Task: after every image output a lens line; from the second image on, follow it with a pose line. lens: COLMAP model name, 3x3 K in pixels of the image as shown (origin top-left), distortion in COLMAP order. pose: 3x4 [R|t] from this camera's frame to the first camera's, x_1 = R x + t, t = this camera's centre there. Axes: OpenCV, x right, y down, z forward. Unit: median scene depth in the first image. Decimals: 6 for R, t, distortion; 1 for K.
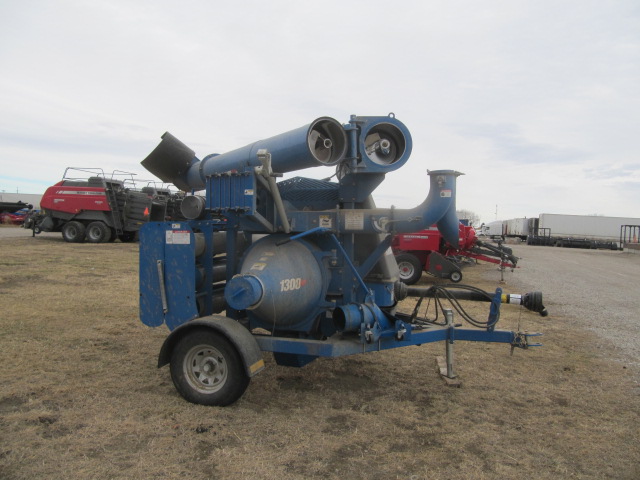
lens RADIAL K [[534.8, 0, 320.0], [0, 534.8, 240.0], [0, 0, 1]] dist [-0.035930, 0.003698]
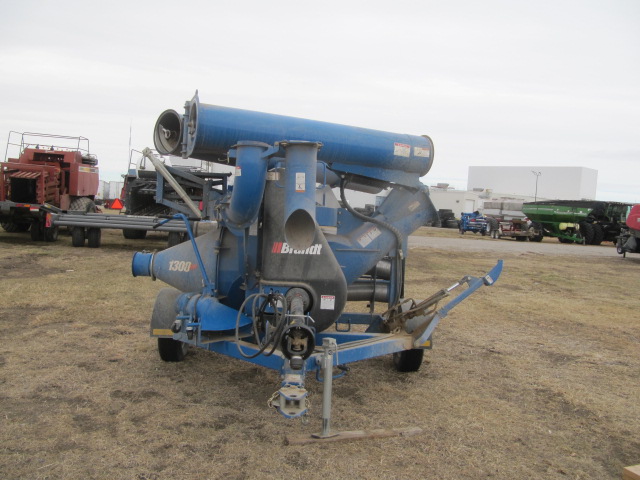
lens RADIAL K [[534.8, 0, 320.0], [0, 534.8, 240.0], [0, 0, 1]] dist [-0.035930, 0.003698]
pose [[0.341020, 0.042891, -0.939077, 1.015301], [-0.087994, 0.996029, 0.013538, -0.009758], [0.935929, 0.078016, 0.343440, 0.844009]]
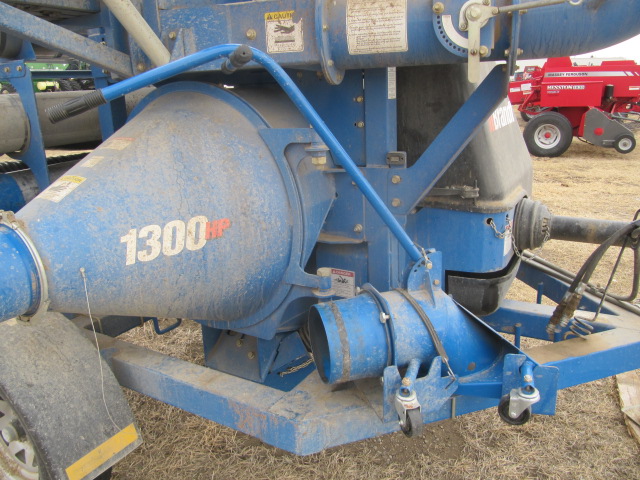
lens RADIAL K [[534.8, 0, 320.0], [0, 534.8, 240.0], [0, 0, 1]] dist [-0.035930, 0.003698]
pose [[0.970990, 0.013667, -0.238728, 0.106771], [0.046768, 0.968229, 0.245653, 0.008183], [0.234500, -0.249691, 0.939502, 0.681899]]
